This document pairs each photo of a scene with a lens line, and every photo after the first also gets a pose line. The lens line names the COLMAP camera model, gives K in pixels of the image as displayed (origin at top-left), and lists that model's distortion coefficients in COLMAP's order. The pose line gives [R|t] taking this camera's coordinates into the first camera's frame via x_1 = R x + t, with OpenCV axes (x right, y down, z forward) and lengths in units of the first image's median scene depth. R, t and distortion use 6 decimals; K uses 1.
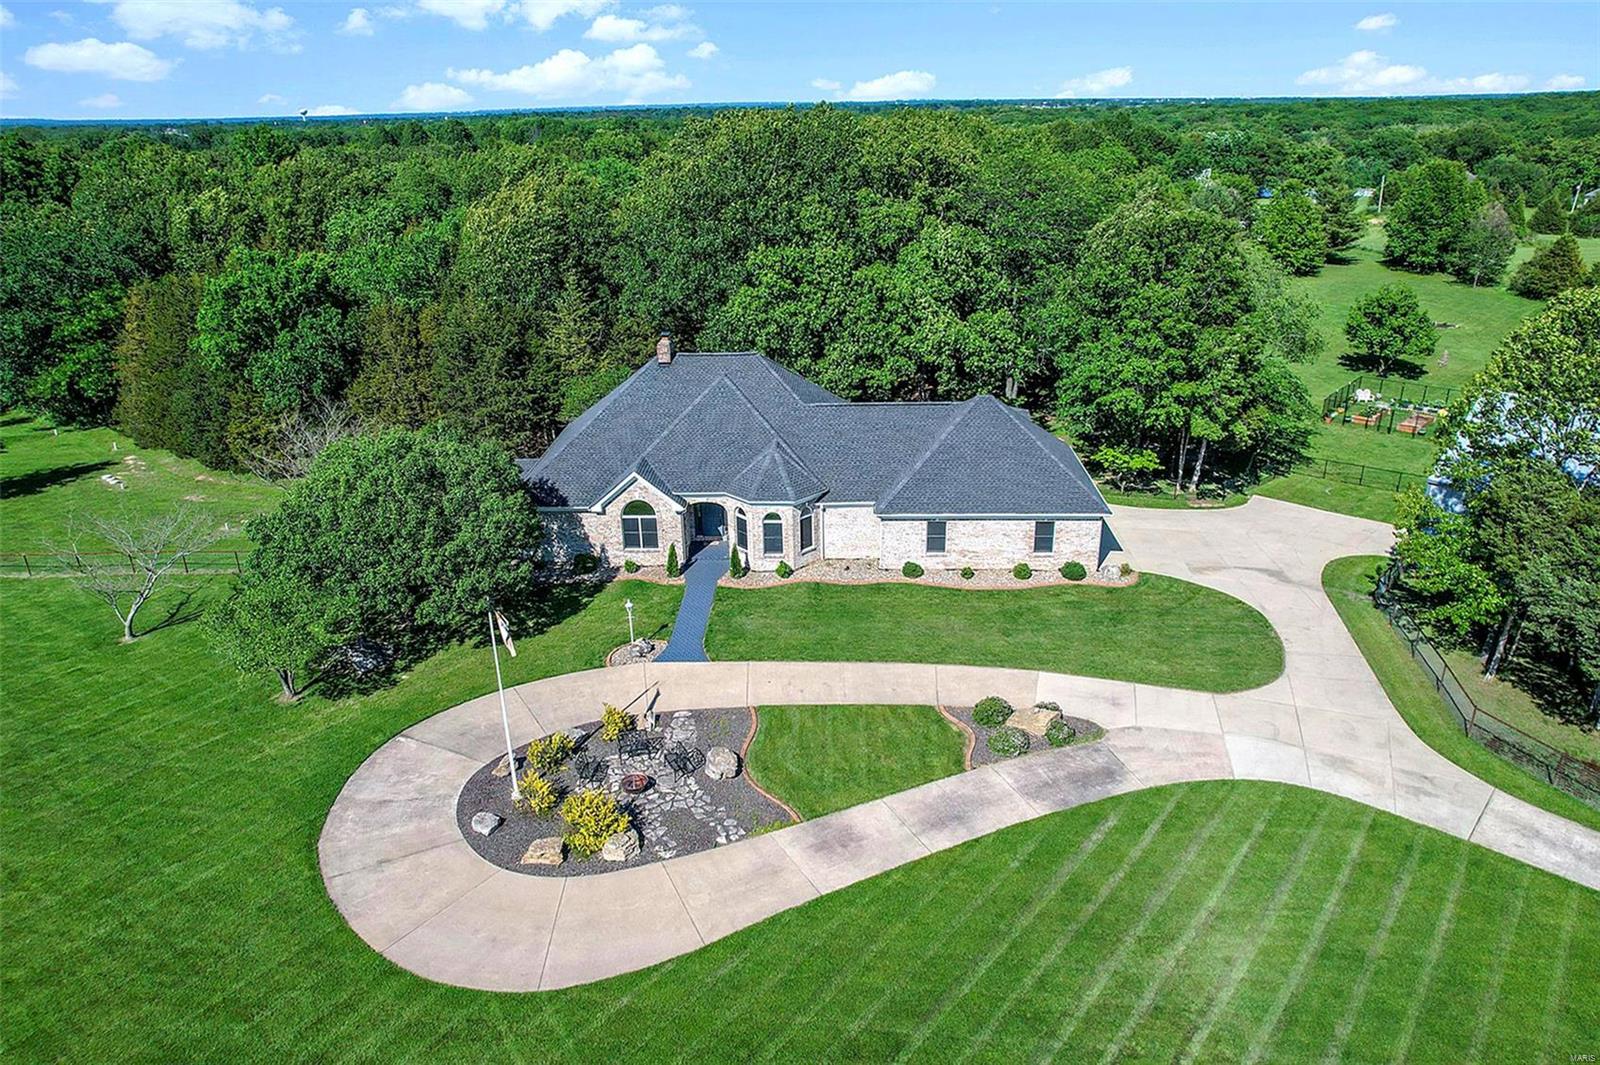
lens RADIAL K [[1002.6, 0, 796.3], [0, 1002.6, 533.8], [0, 0, 1]] dist [-0.010083, 0.000001]
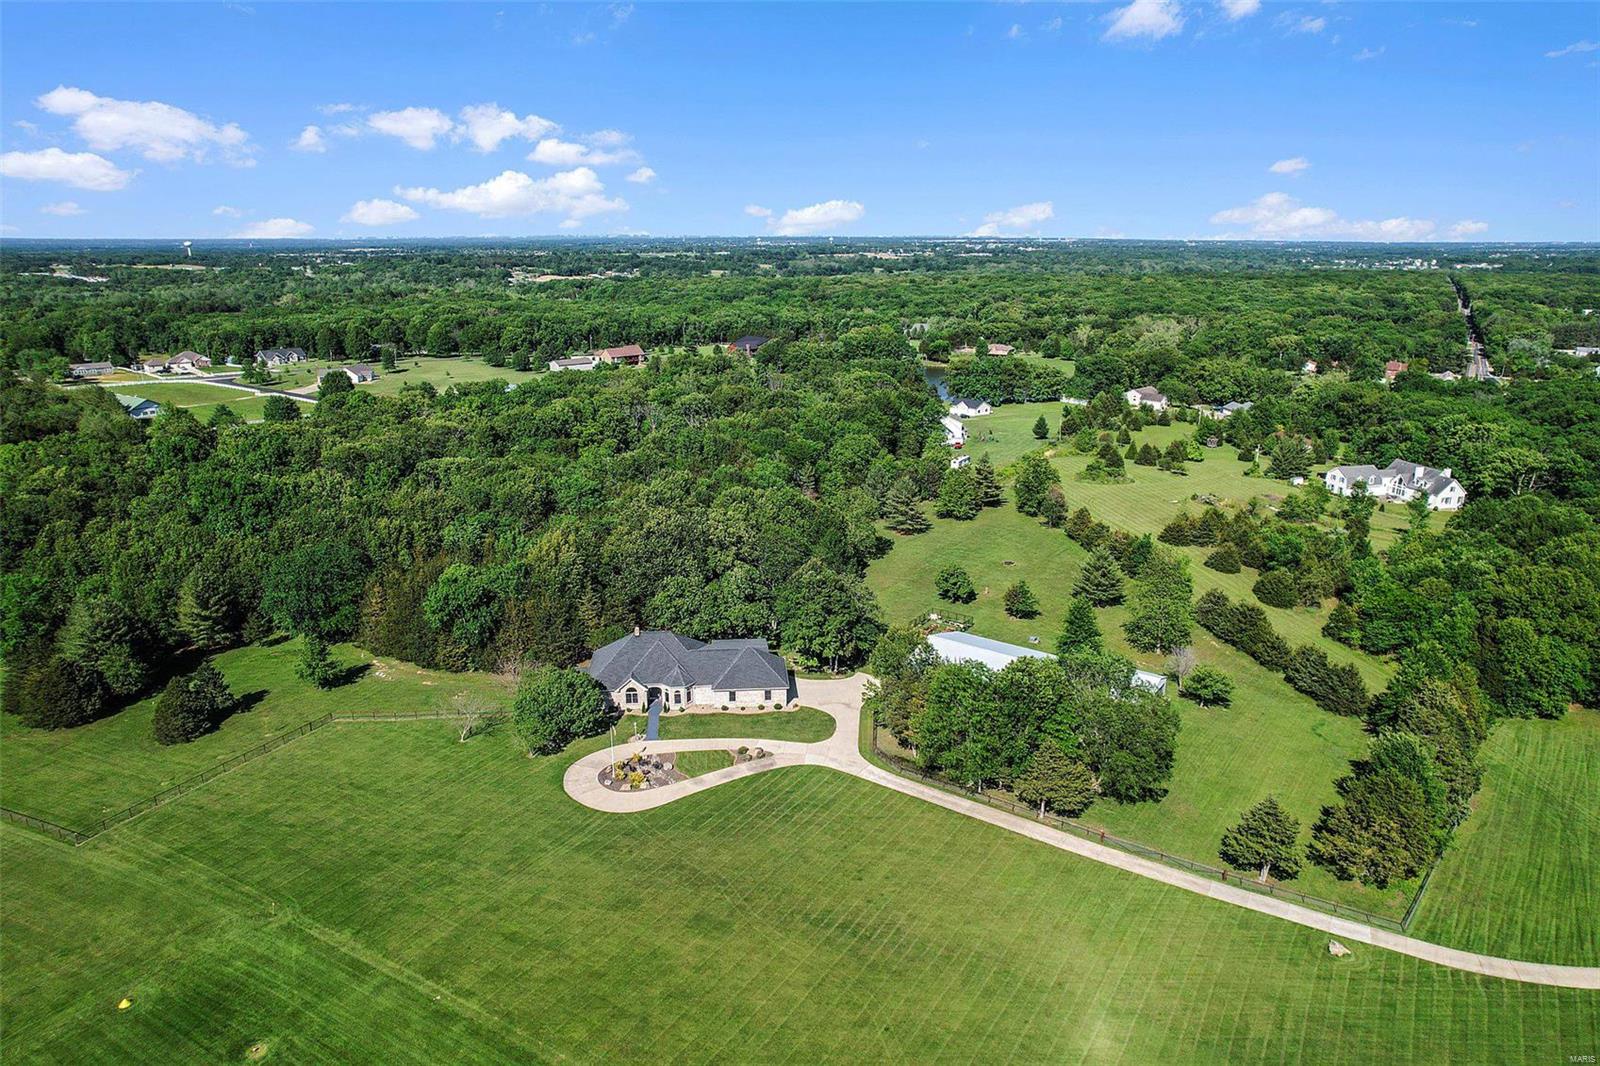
lens RADIAL K [[1002.6, 0, 802.3], [0, 1002.6, 529.6], [0, 0, 1]] dist [-0.010083, 0.000001]
pose [[0.991157, -0.010995, 0.132236, -0.045259], [0.024827, 0.994329, -0.103412, -0.179626], [-0.130349, 0.105781, 0.985809, -2.054181]]
